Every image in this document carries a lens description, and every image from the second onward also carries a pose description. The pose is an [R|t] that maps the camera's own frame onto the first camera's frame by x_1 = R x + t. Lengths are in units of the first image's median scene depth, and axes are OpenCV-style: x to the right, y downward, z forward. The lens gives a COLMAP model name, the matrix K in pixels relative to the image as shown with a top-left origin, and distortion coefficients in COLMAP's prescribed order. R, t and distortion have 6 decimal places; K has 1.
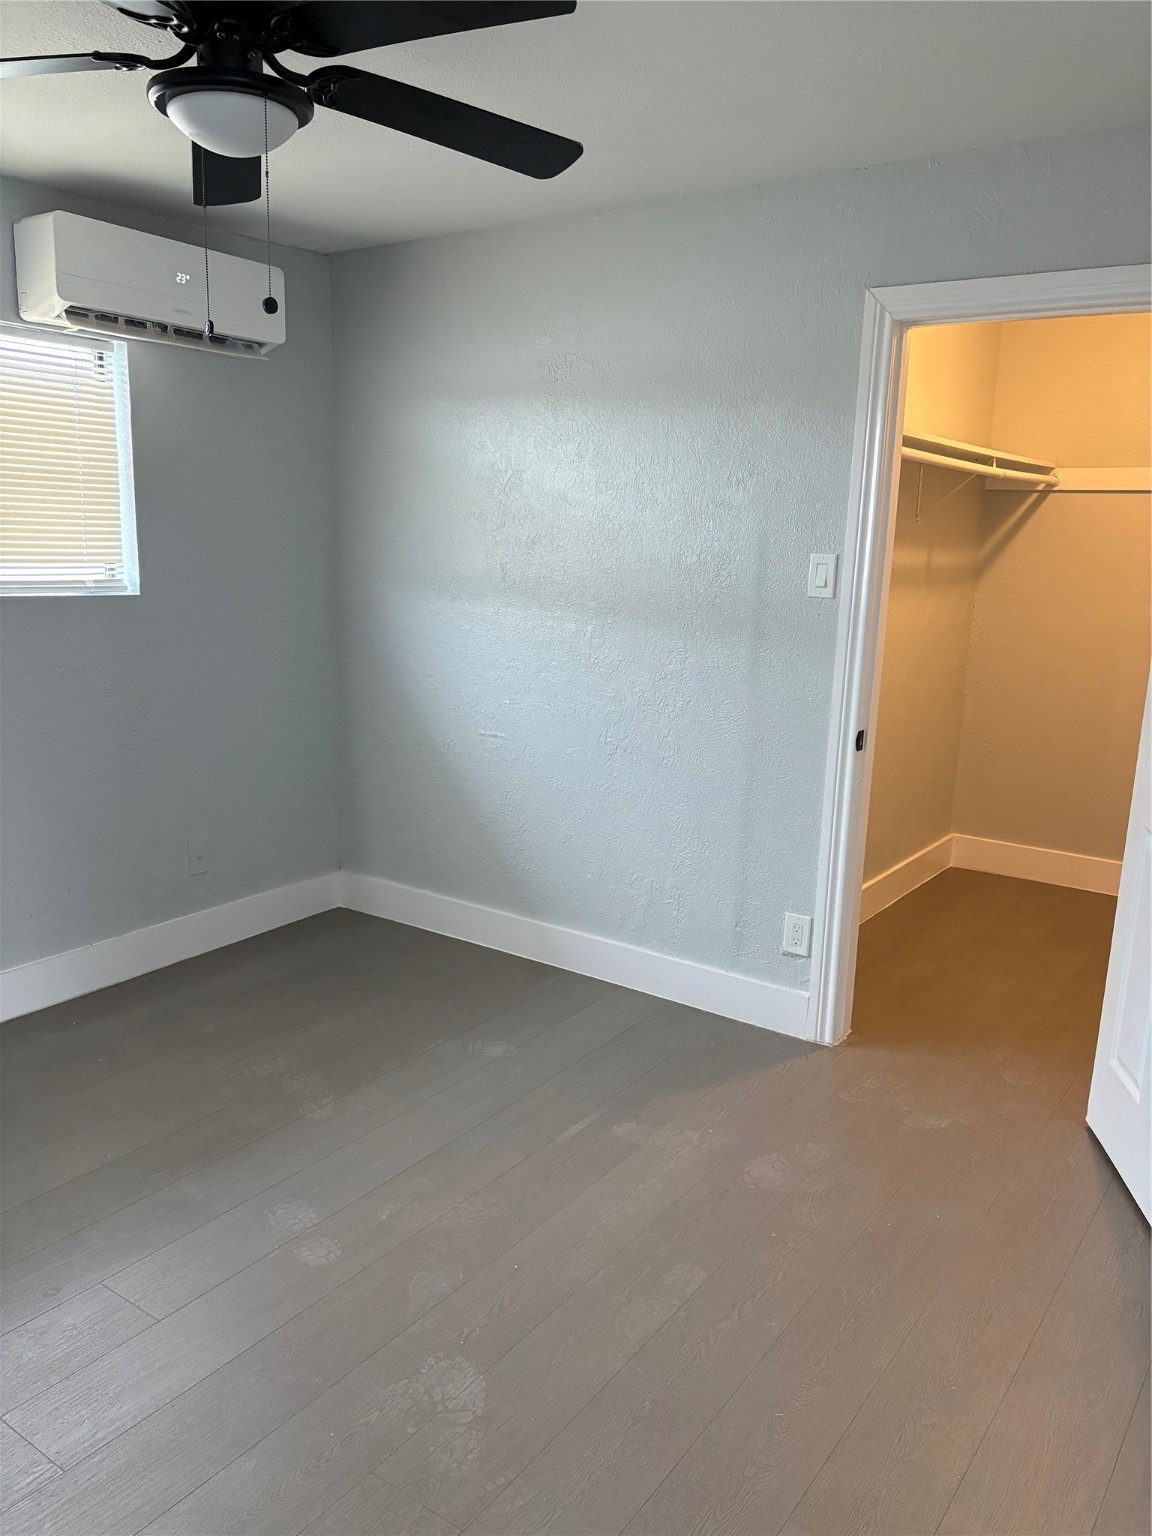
lens RADIAL K [[1163.0, 0, 603.2], [0, 1163.0, 768.8], [0, 0, 1]] dist [0.022006, -0.040427]
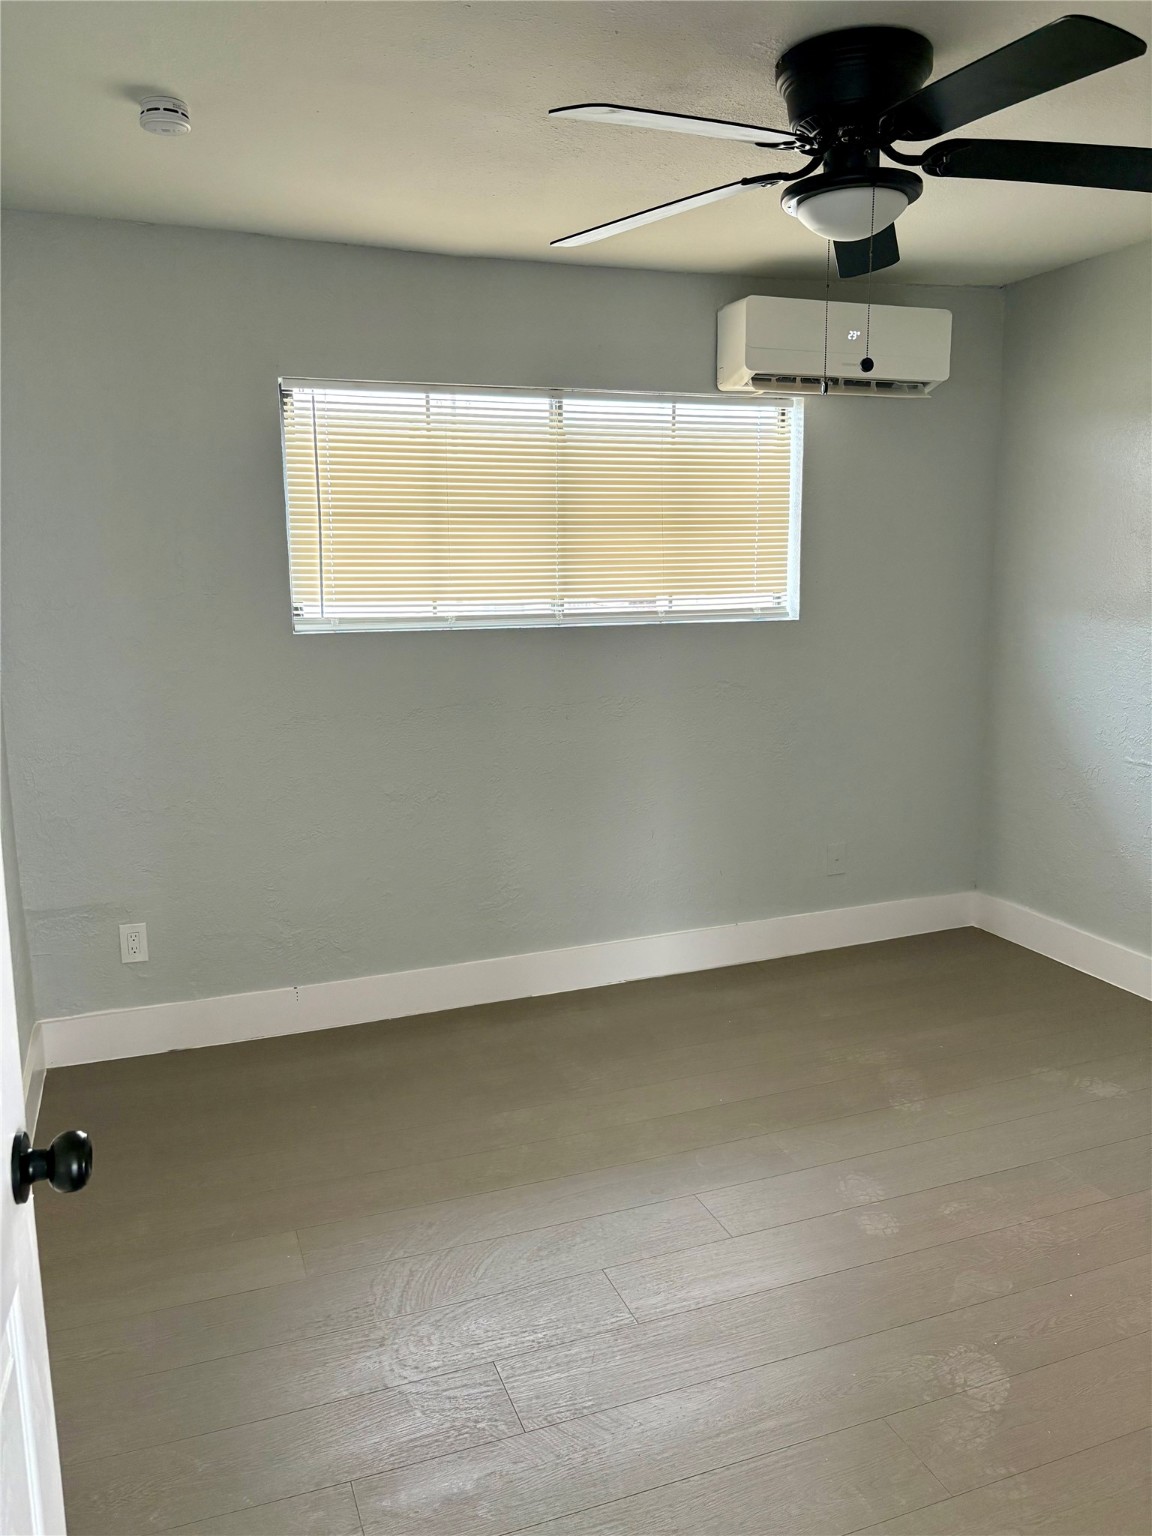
lens RADIAL K [[1173.9, 0, 576.0], [0, 1173.9, 768.0], [0, 0, 1]] dist [0.024686, -0.087908]
pose [[0.817837, 0.060984, -0.572210, 0.088777], [-0.074285, 0.997237, 0.000110, 0.009821], [0.570636, 0.042417, 0.820107, -0.049982]]
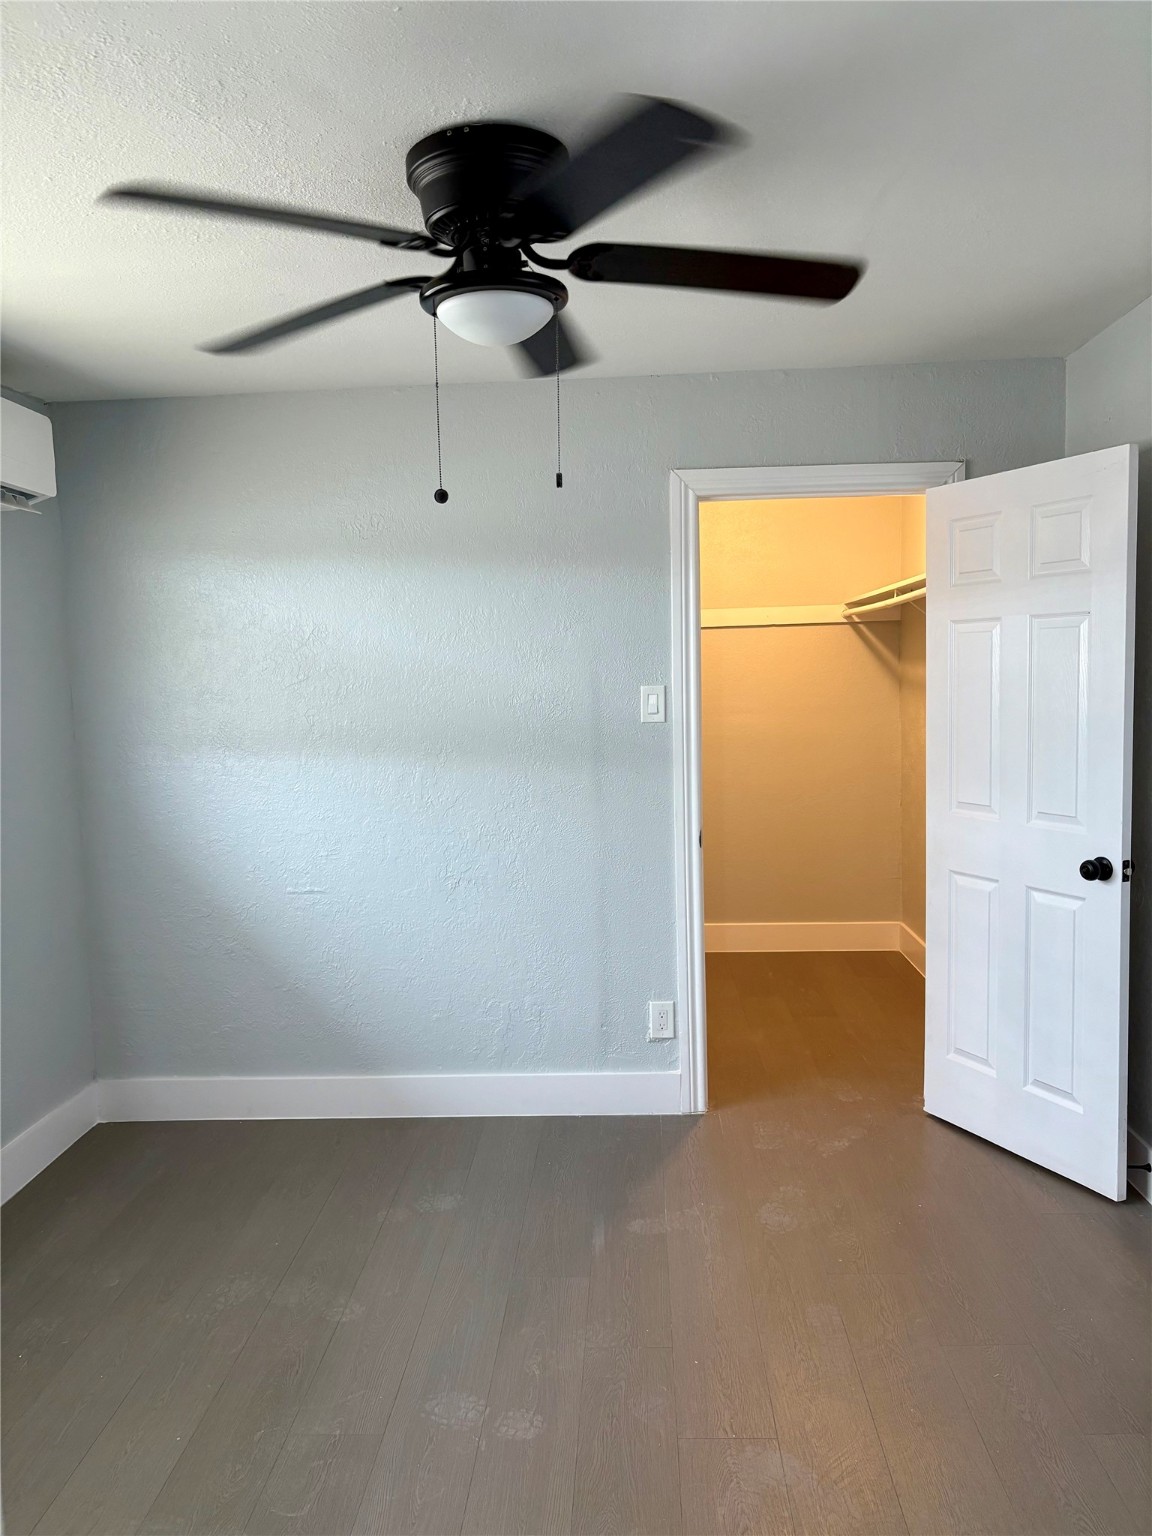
lens RADIAL K [[1126.4, 0, 576.0], [0, 1126.4, 768.0], [0, 0, 1]] dist [0.018731, -0.044494]
pose [[0.843688, -0.090082, 0.529222, -0.457936], [0.159401, 0.983397, -0.086729, -0.015467], [-0.512623, 0.157530, 0.844039, 0.089772]]
